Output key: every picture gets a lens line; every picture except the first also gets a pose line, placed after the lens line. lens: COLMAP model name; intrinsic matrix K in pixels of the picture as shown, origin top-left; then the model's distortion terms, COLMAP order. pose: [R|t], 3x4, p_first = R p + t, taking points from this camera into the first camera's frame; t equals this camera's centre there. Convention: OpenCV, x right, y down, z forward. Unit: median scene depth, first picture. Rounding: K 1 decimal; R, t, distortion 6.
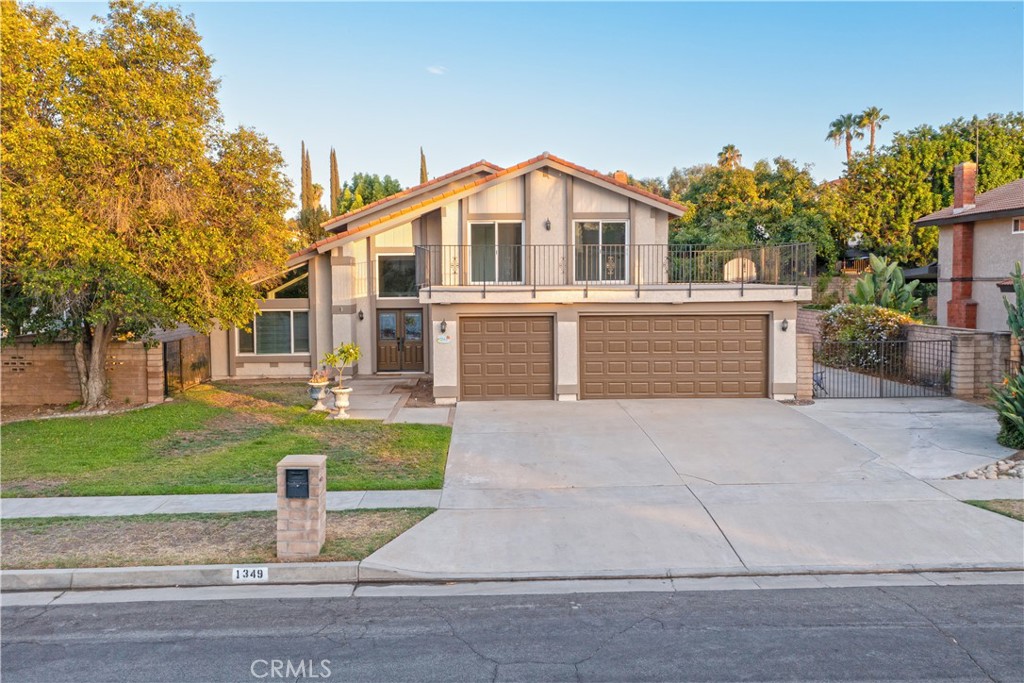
lens RADIAL K [[880.2, 0, 493.9], [0, 880.2, 326.3], [0, 0, 1]] dist [0.000182, 0.009218]
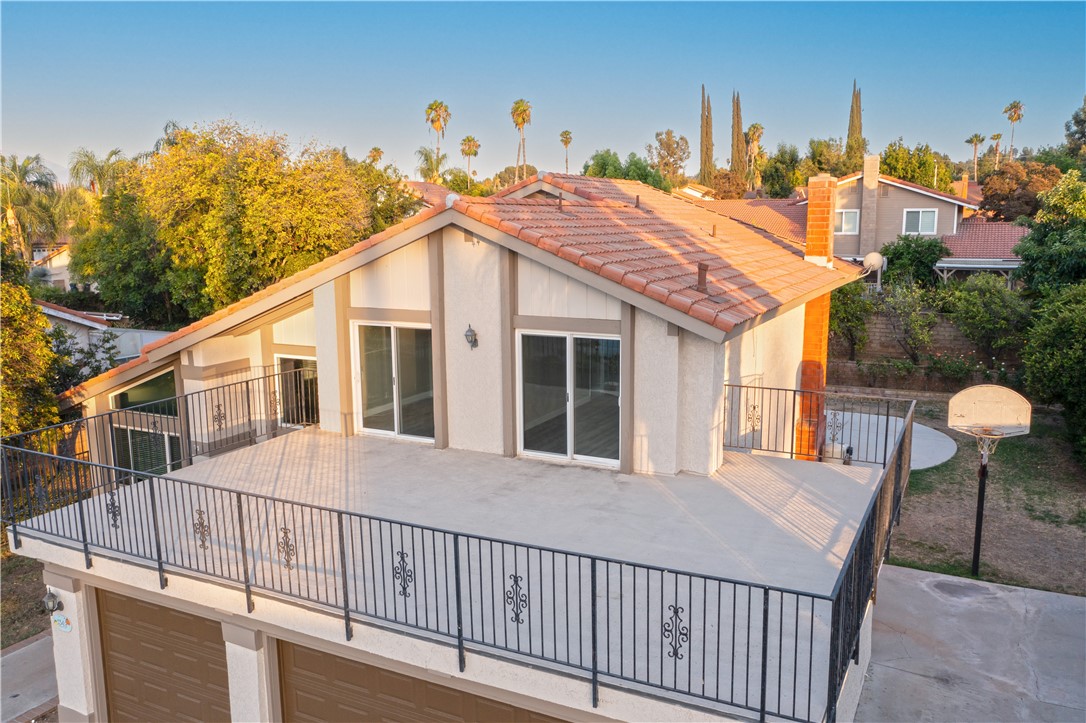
lens RADIAL K [[861.8, 0, 543.8], [0, 861.8, 360.0], [0, 0, 1]] dist [-0.006074, 0.018956]
pose [[0.884884, 0.077773, -0.459272, 0.326381], [-0.023796, 0.992223, 0.122174, -0.163746], [0.465202, -0.097181, 0.879854, 0.580751]]
